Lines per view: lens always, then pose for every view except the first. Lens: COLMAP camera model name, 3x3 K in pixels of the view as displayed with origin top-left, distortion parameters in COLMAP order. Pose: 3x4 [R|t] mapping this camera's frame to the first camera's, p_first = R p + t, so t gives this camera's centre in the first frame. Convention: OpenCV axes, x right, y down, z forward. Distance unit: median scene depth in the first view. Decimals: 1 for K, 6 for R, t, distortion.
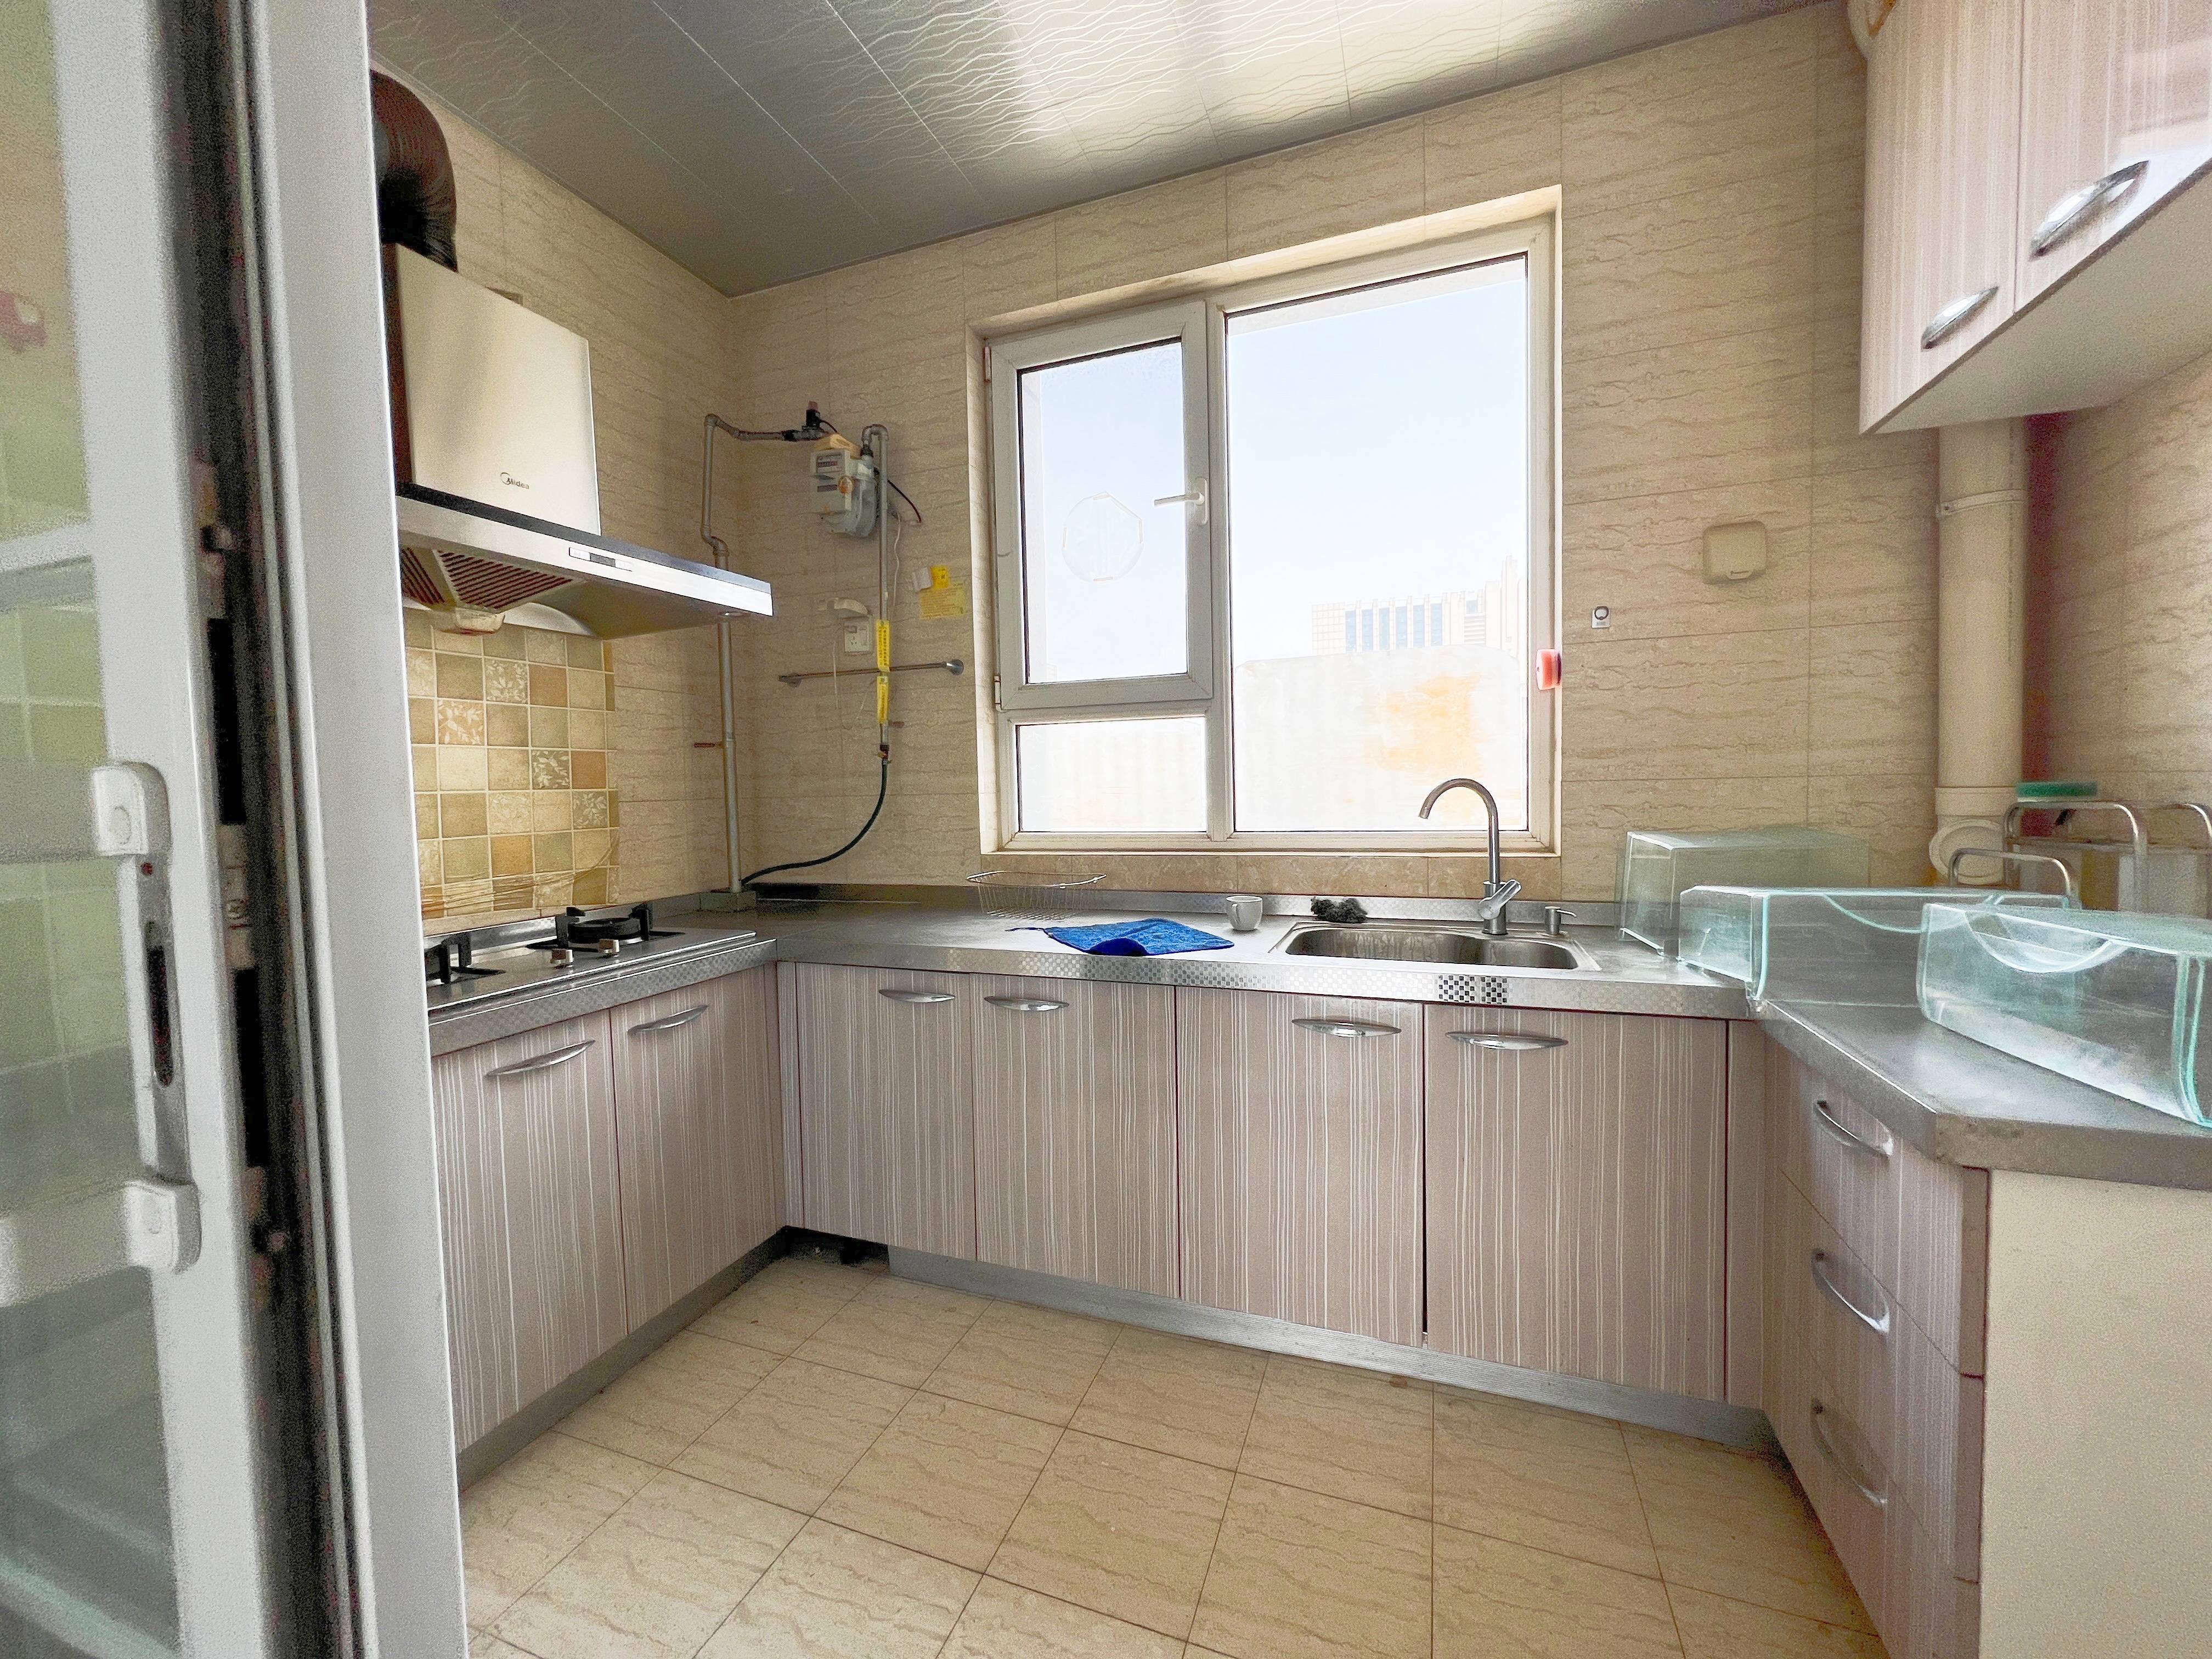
lens RADIAL K [[887.9, 0, 1097.4], [0, 887.9, 832.5], [0, 0, 1]] dist [0.000004, 0.000011]
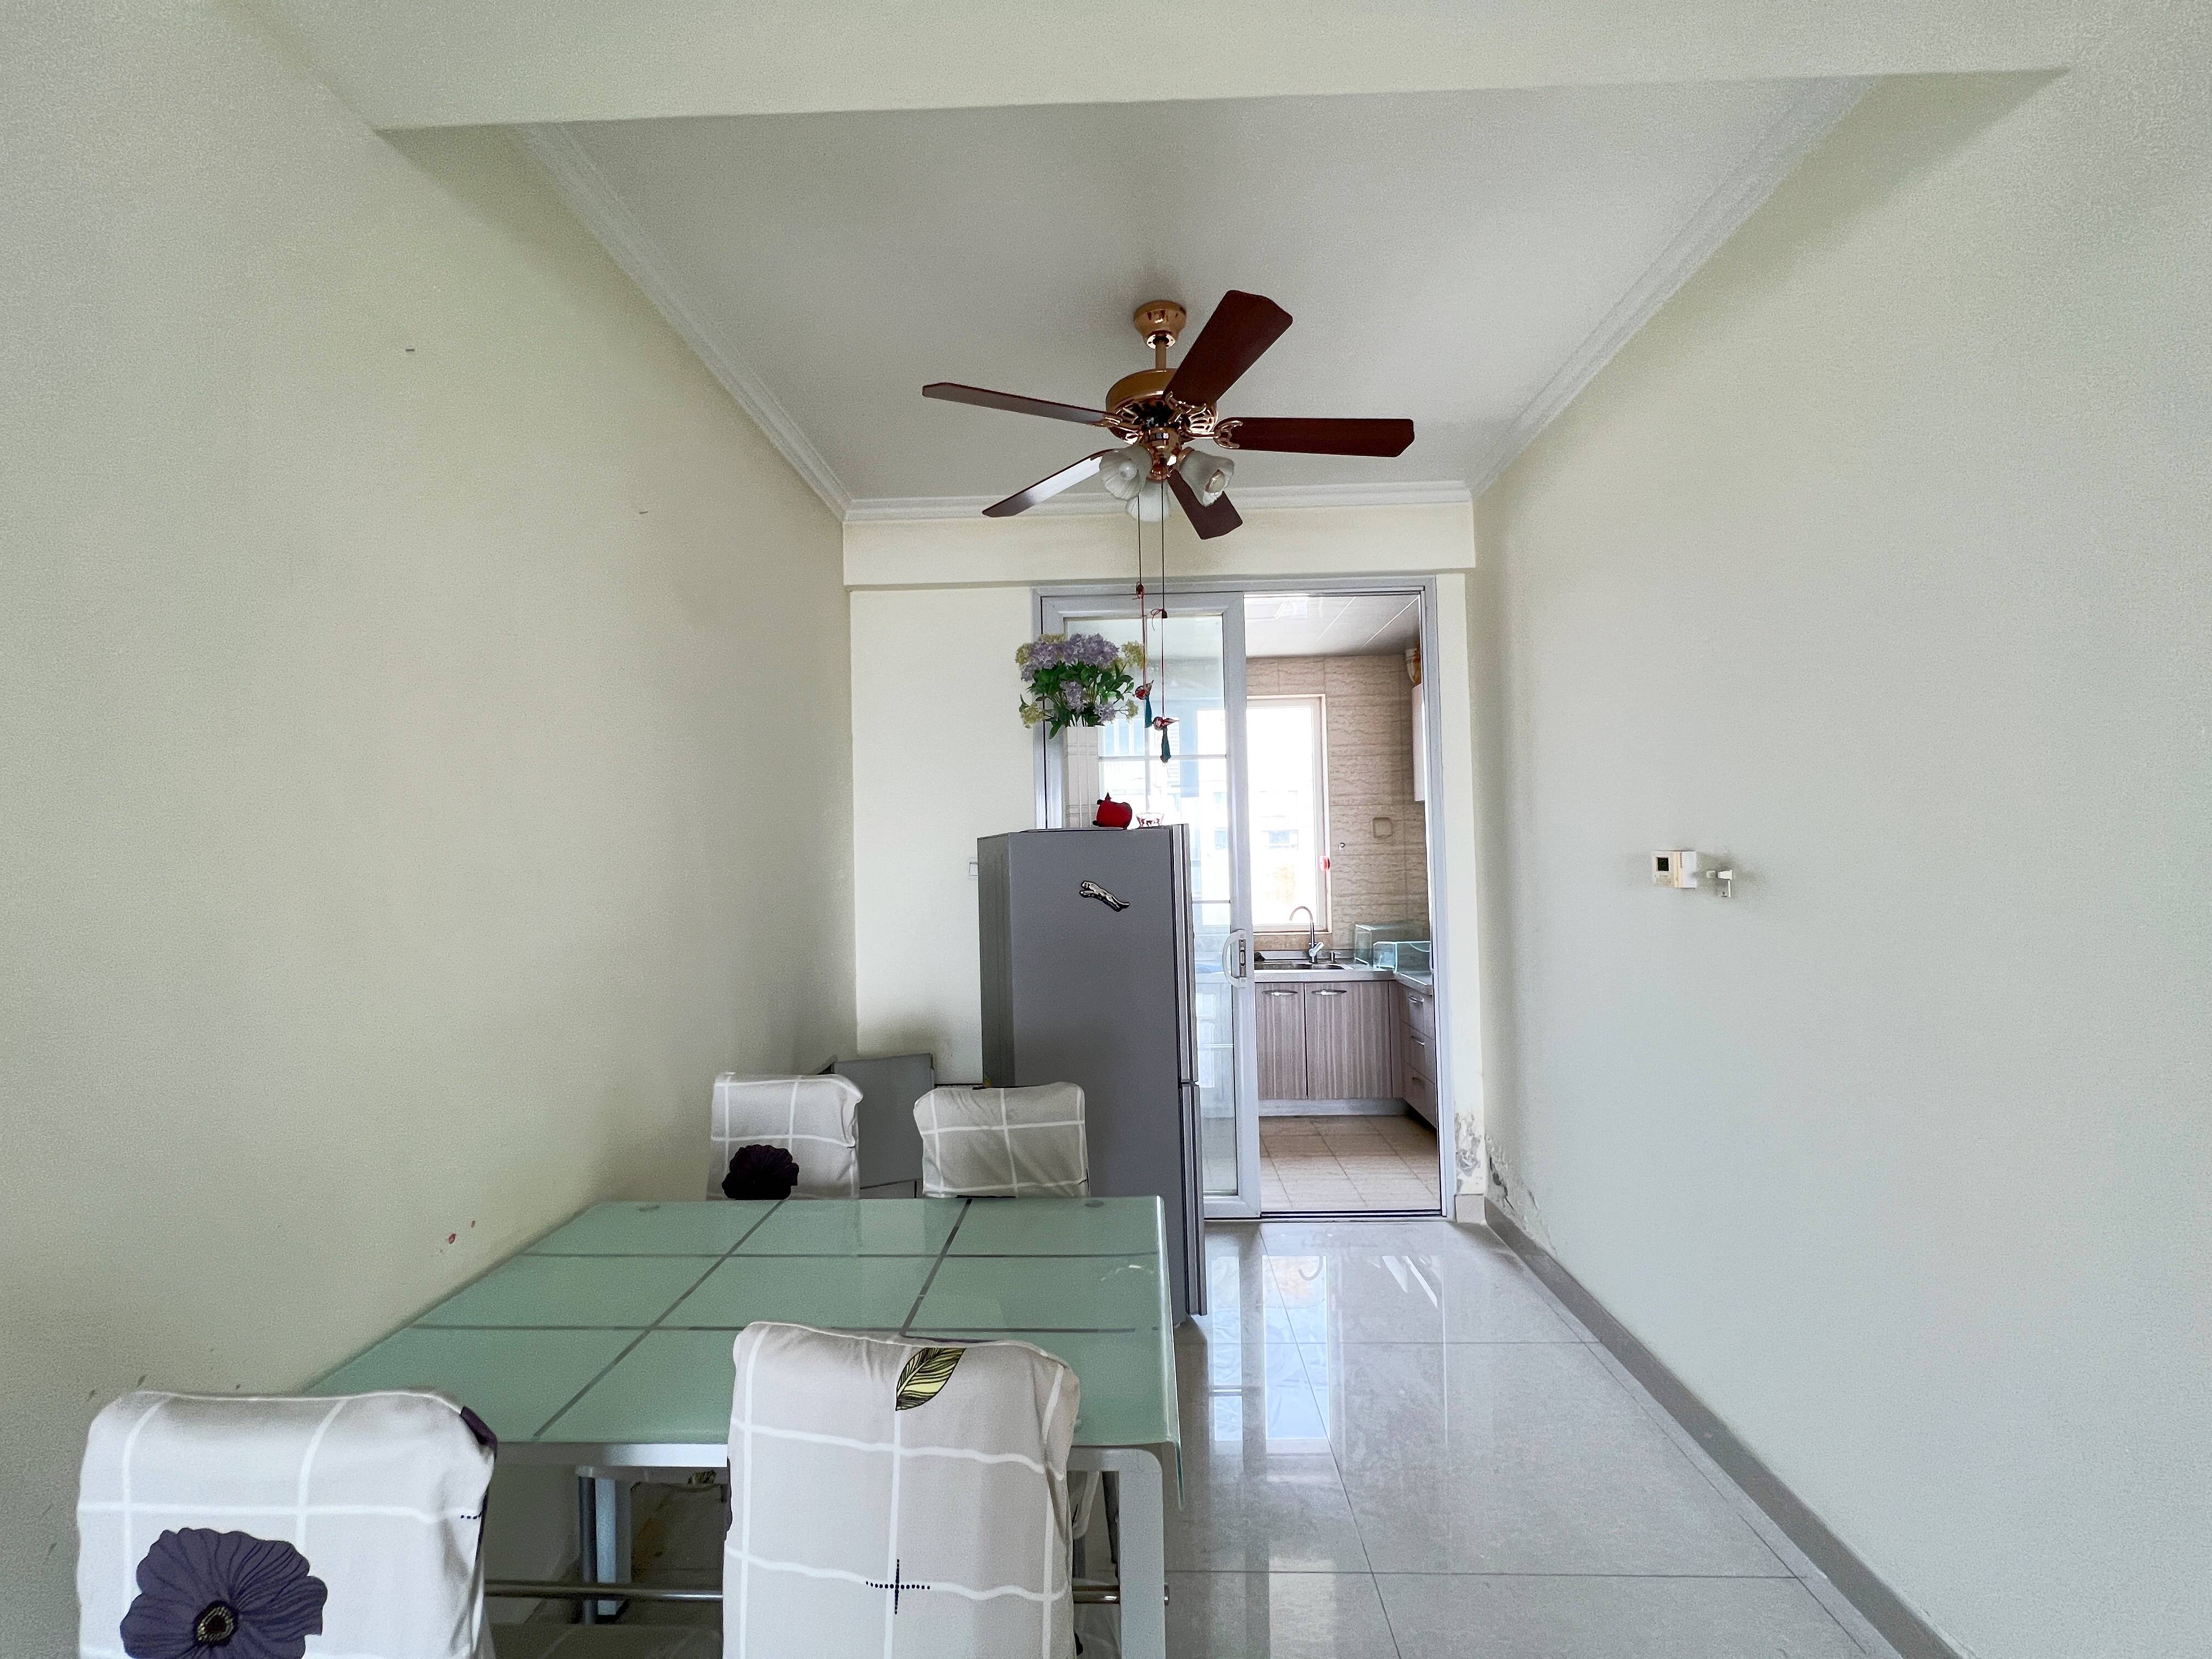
lens RADIAL K [[887.9, 0, 1106.9], [0, 887.9, 827.7], [0, 0, 1]] dist [0.000004, 0.000011]
pose [[0.950094, 0.015338, 0.311588, -1.090904], [0.016039, 0.995068, -0.097889, -0.044207], [-0.311552, 0.098001, 0.945162, -1.529769]]
